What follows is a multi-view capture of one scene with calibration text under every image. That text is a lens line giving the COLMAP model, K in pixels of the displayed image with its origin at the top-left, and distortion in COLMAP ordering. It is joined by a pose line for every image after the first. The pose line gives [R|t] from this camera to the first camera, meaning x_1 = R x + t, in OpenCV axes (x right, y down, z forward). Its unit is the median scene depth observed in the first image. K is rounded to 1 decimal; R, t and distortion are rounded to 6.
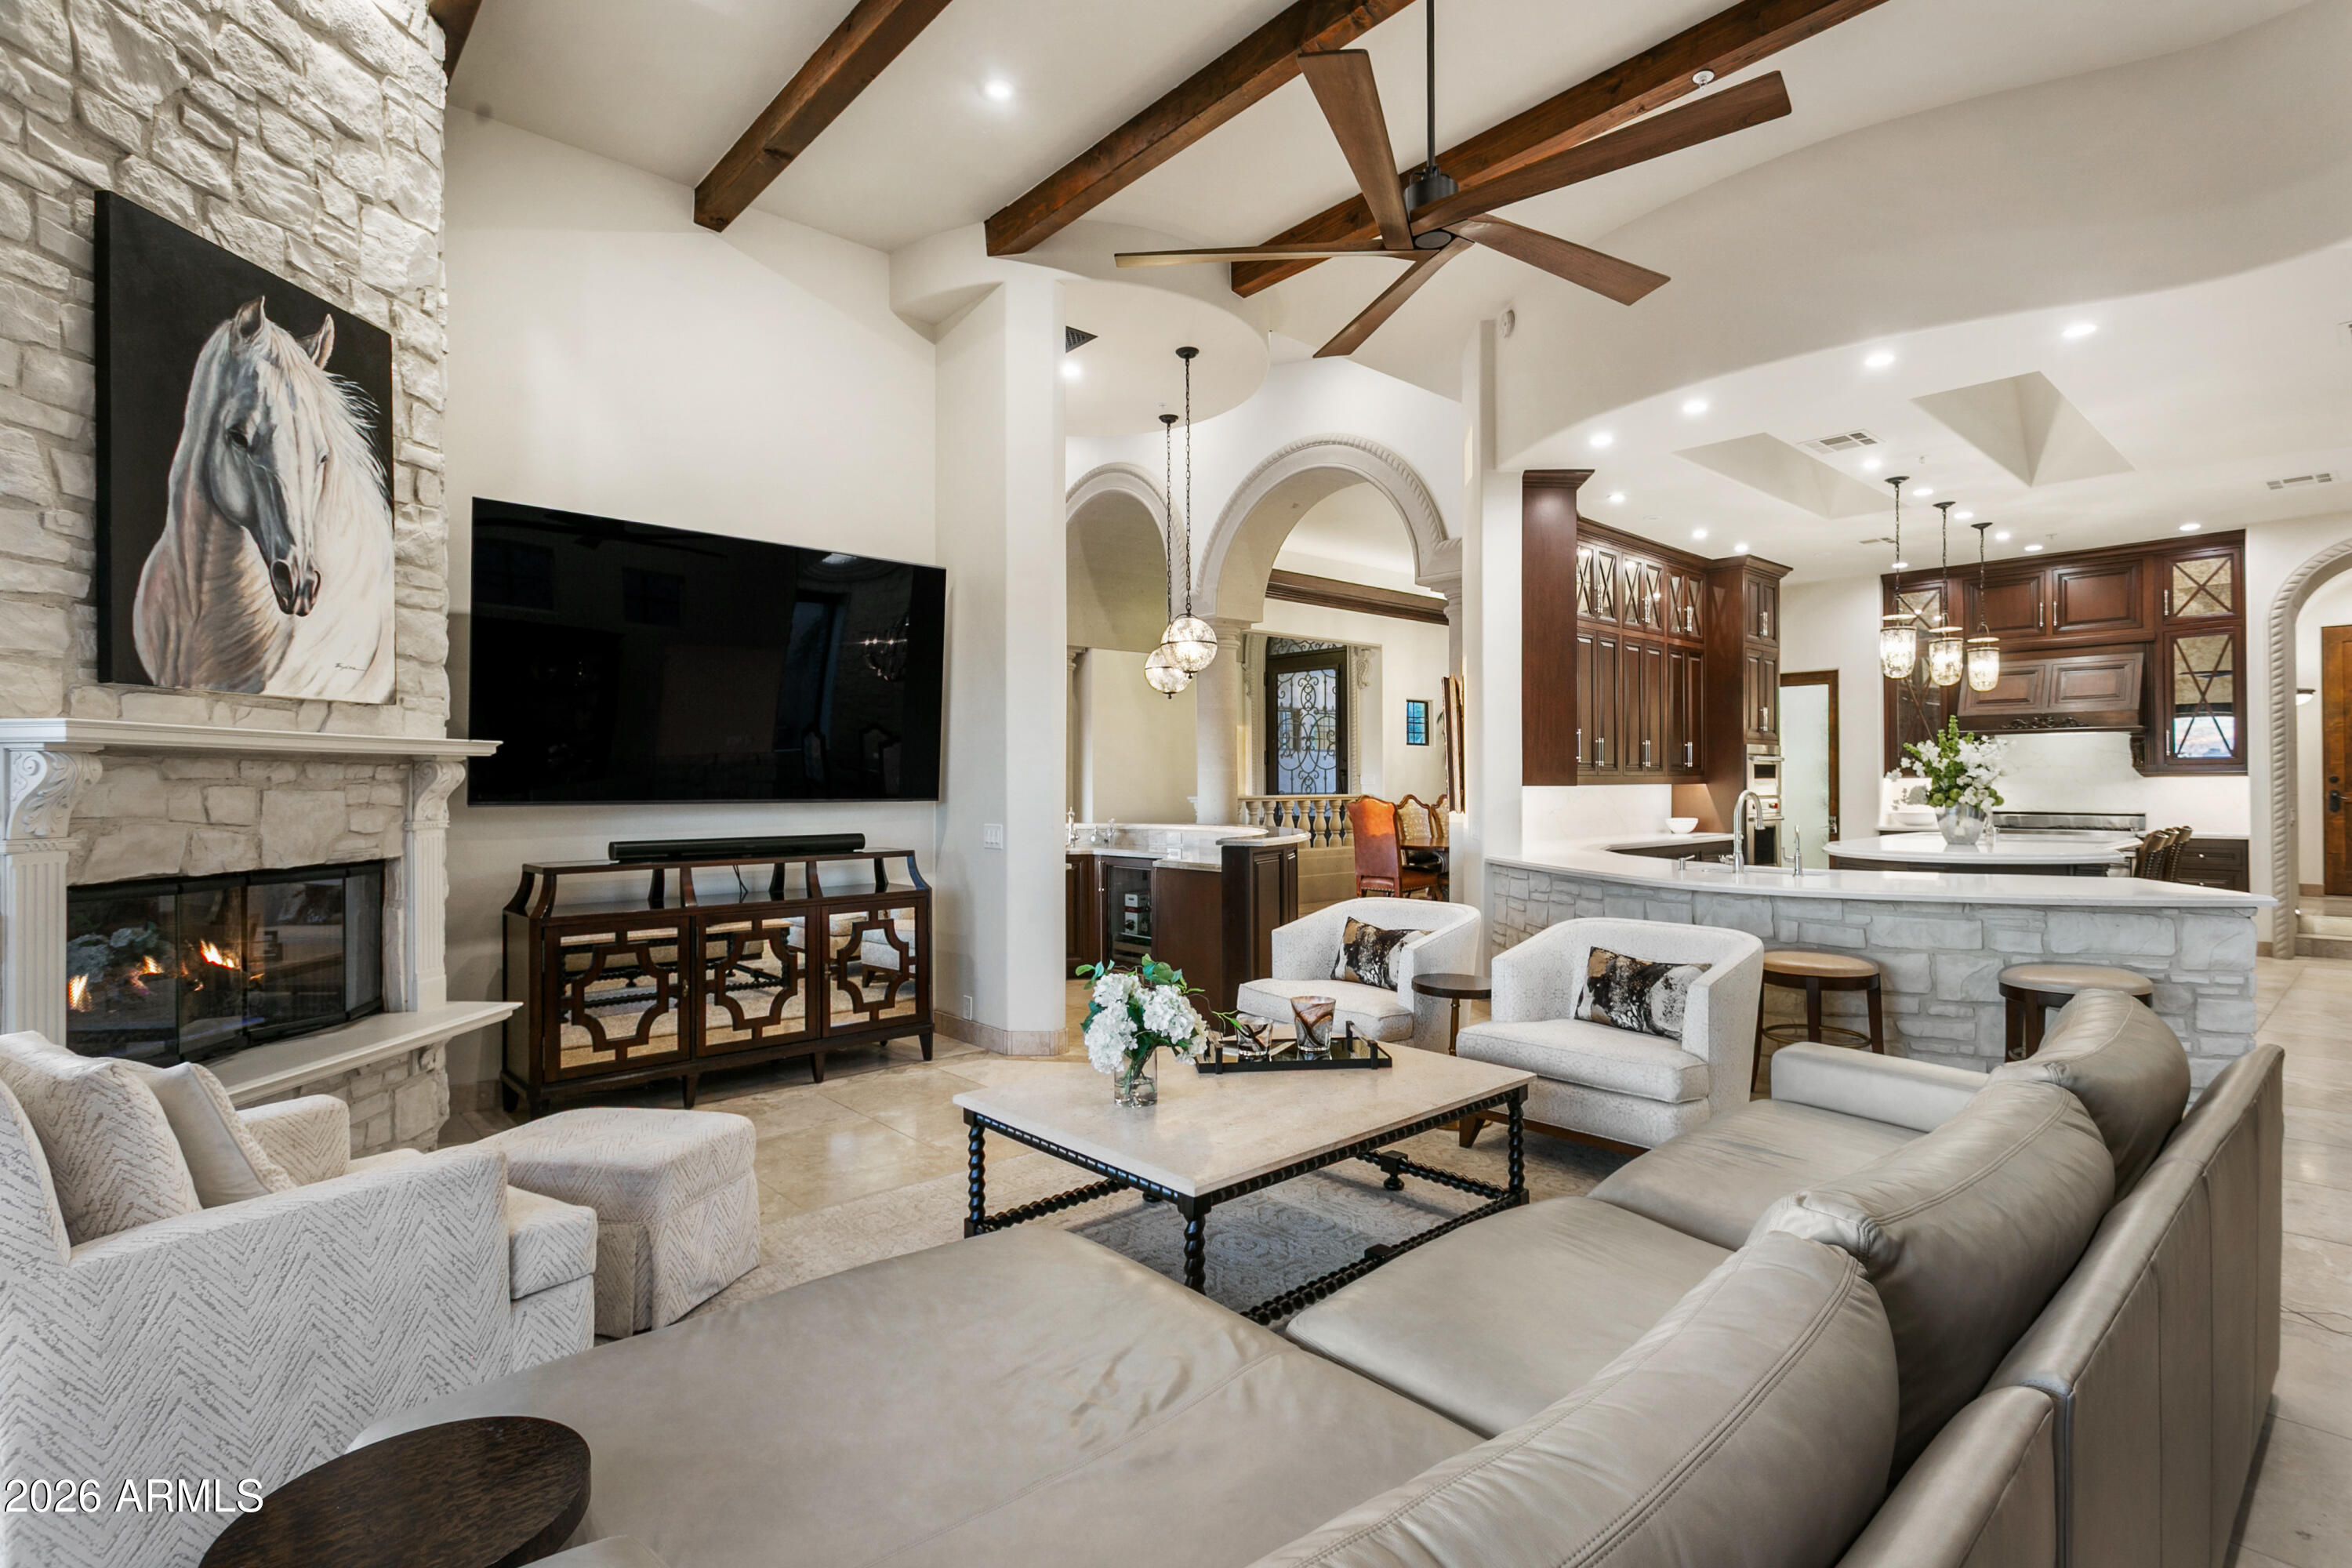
lens RADIAL K [[1118.2, 0, 1185.5], [0, 1118.2, 779.6], [0, 0, 1]] dist [0.001110, 0.000578]
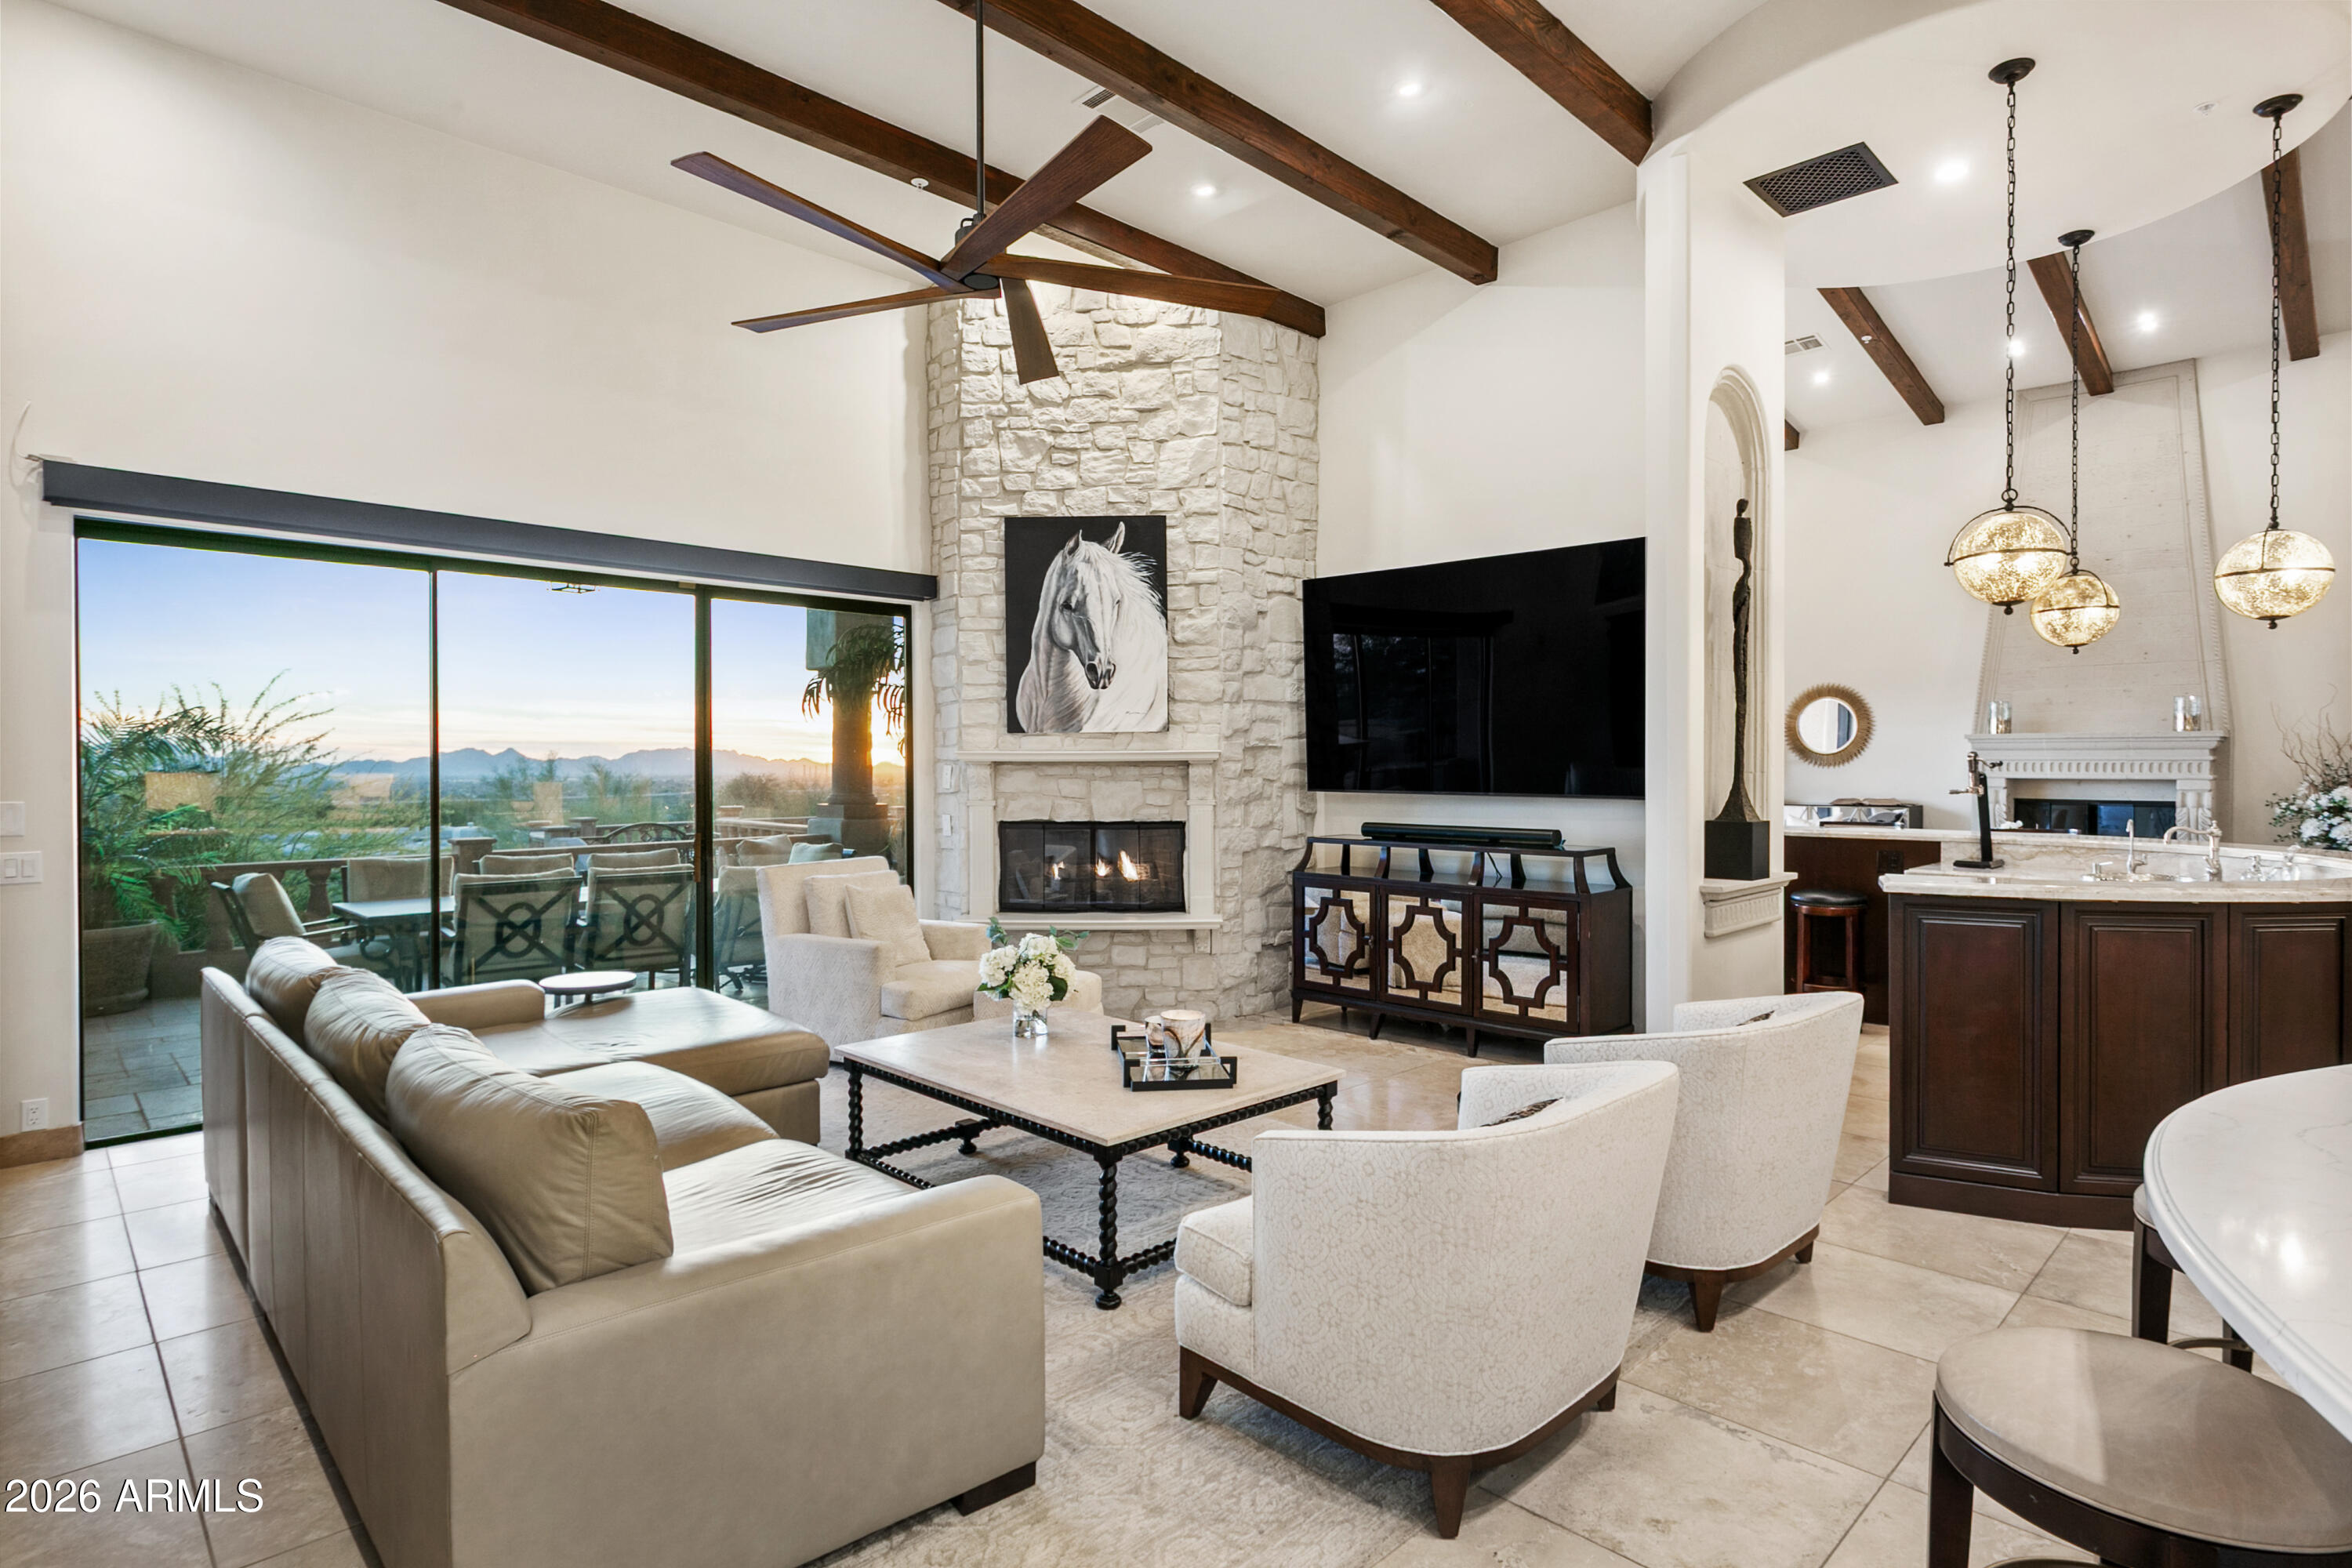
lens RADIAL K [[1205.6, 0, 1176.0], [0, 1205.6, 784.0], [0, 0, 1]] dist [-0.020010, 0.000588]
pose [[0.039627, 0.014855, -0.999104, 1.090879], [0.004139, 0.999878, 0.015031, -0.013441], [0.999206, -0.004731, 0.039560, 0.902300]]
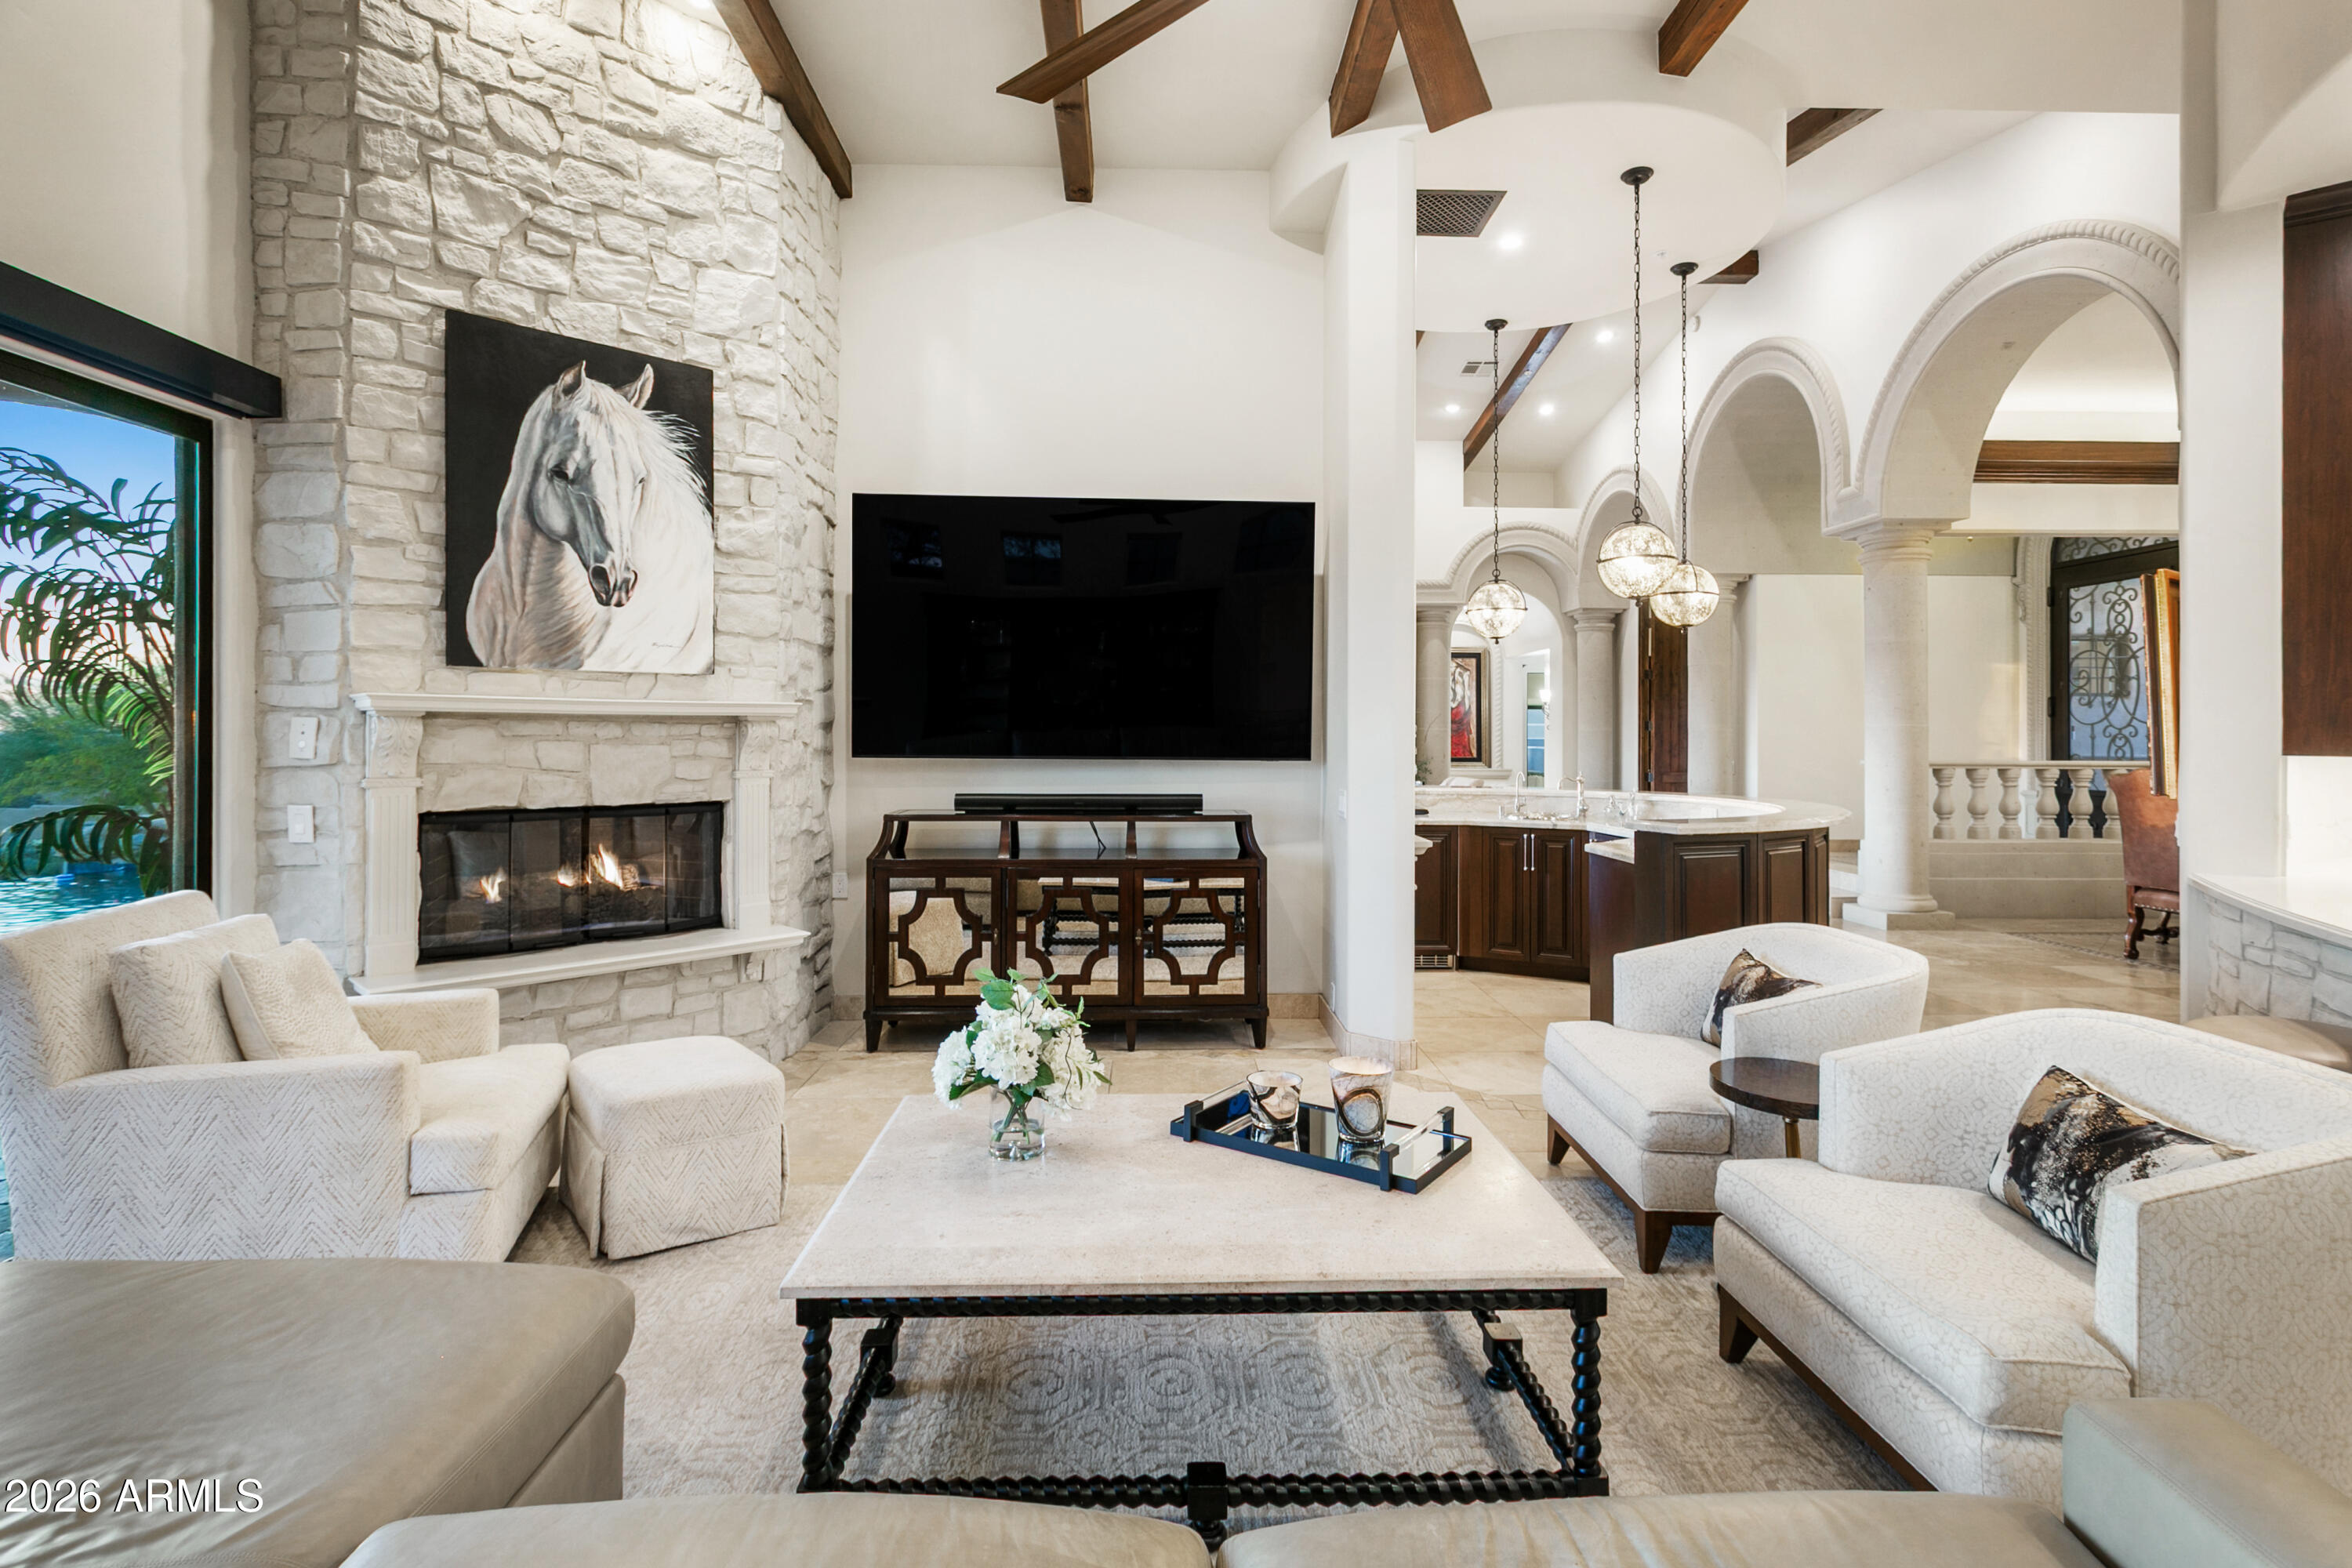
lens RADIAL K [[1133.3, 0, 1183.4], [0, 1133.3, 726.4], [0, 0, 1]] dist [0.002287, 0.000867]
pose [[0.764433, 0.000967, -0.644702, 0.455649], [-0.004598, 0.999982, -0.003952, -0.007770], [0.644686, 0.005985, 0.764424, 0.374729]]
